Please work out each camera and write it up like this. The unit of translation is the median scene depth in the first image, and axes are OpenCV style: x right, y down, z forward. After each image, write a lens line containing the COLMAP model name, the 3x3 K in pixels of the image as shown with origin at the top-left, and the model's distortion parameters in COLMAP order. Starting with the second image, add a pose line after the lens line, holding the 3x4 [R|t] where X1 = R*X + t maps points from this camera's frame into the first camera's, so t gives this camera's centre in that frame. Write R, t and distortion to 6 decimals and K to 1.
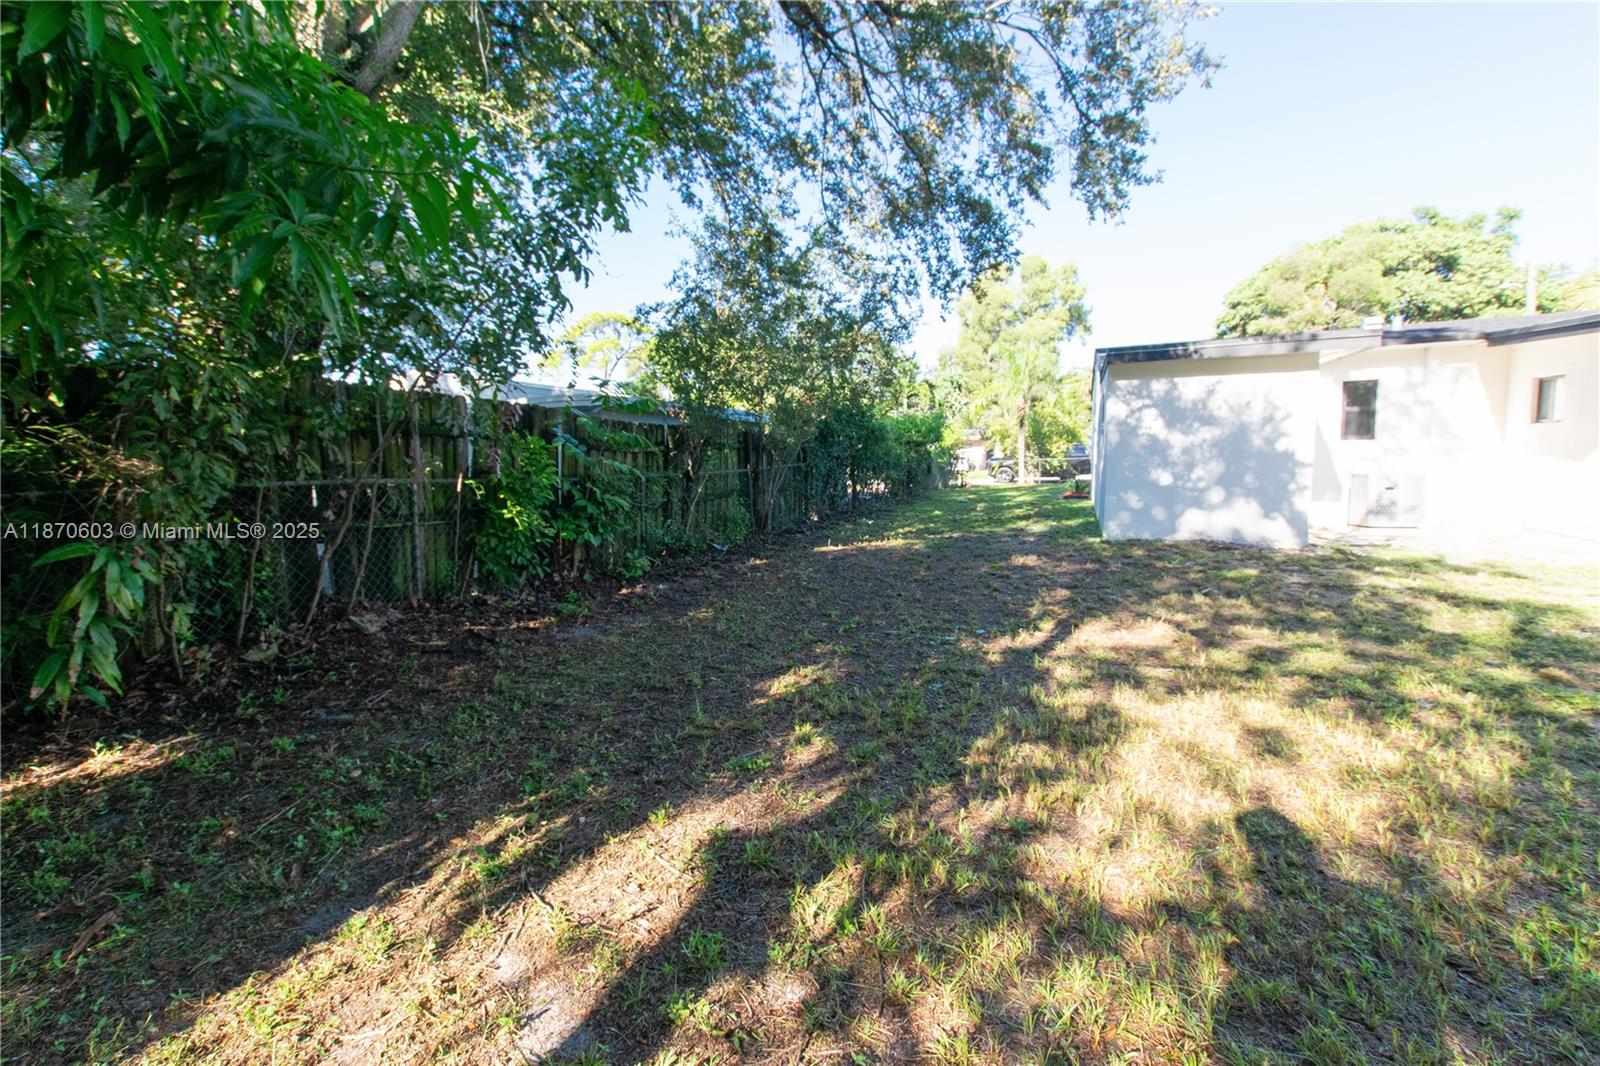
lens RADIAL K [[678.4, 0, 816.6], [0, 678.4, 567.8], [0, 0, 1]] dist [0.000356, -0.000287]
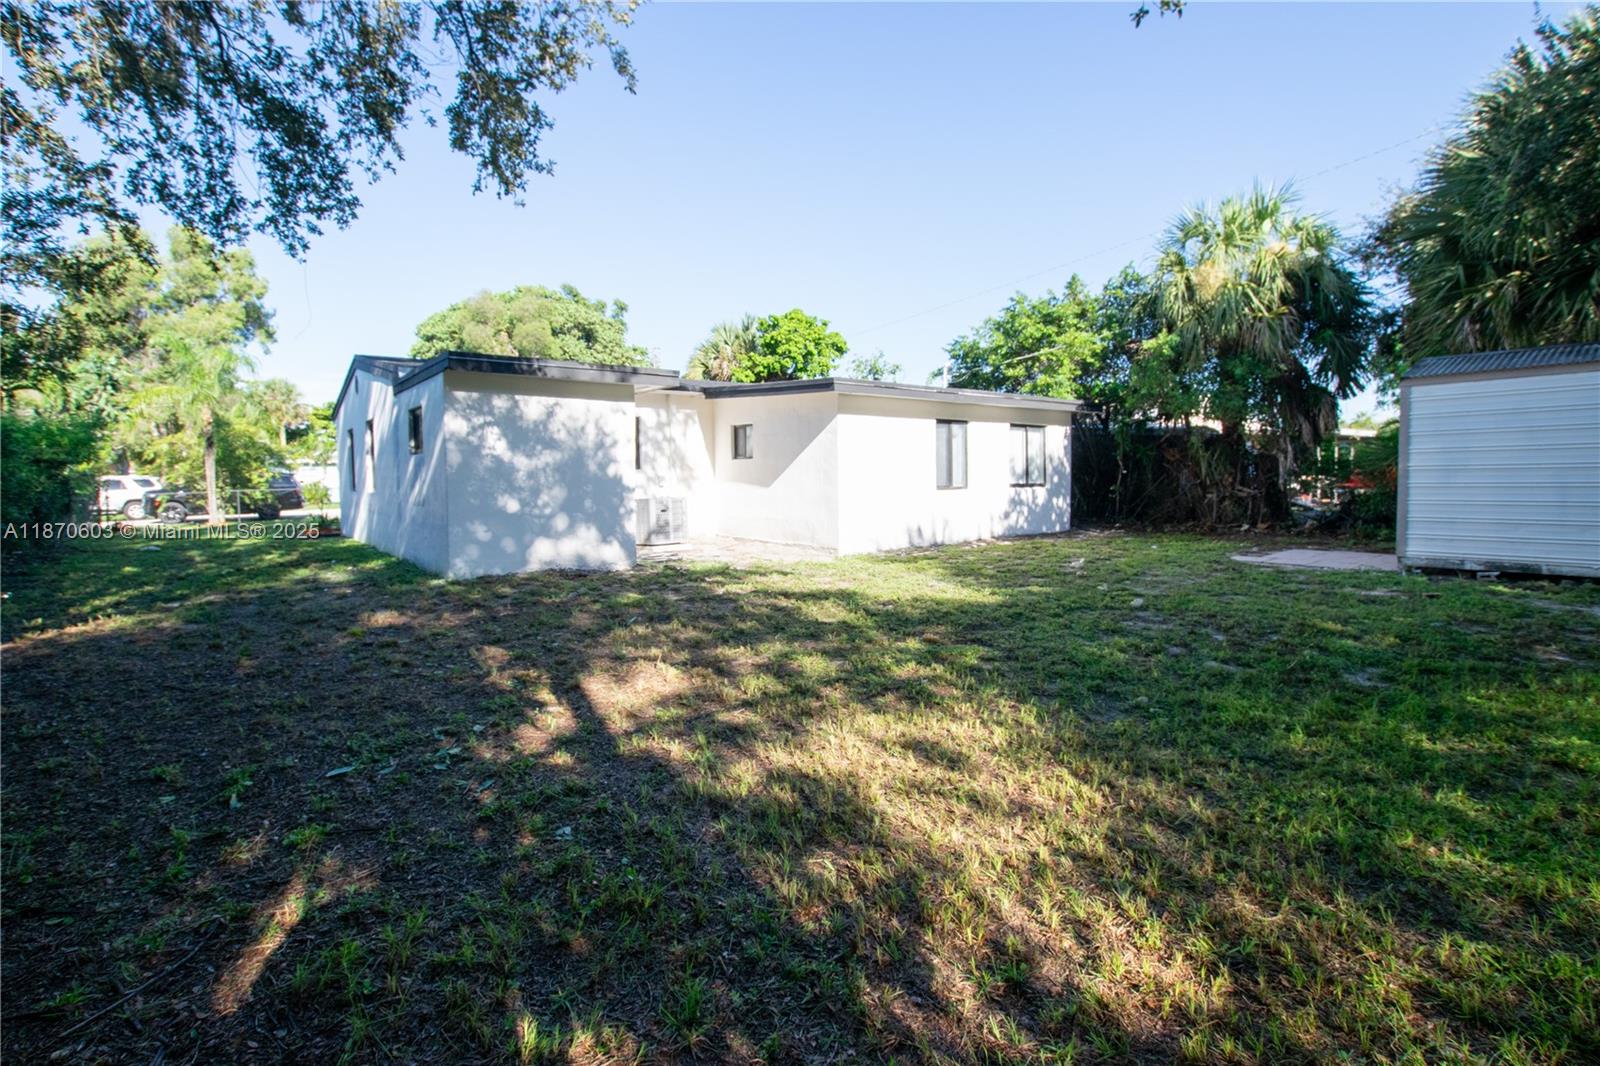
lens RADIAL K [[730.1, 0, 799.0], [0, 730.1, 533.9], [0, 0, 1]] dist [-0.021791, 0.000128]
pose [[0.527666, -0.051196, 0.847908, -0.104000], [0.136661, 0.990296, -0.025253, -0.018891], [-0.838387, 0.129201, 0.529542, 0.186107]]
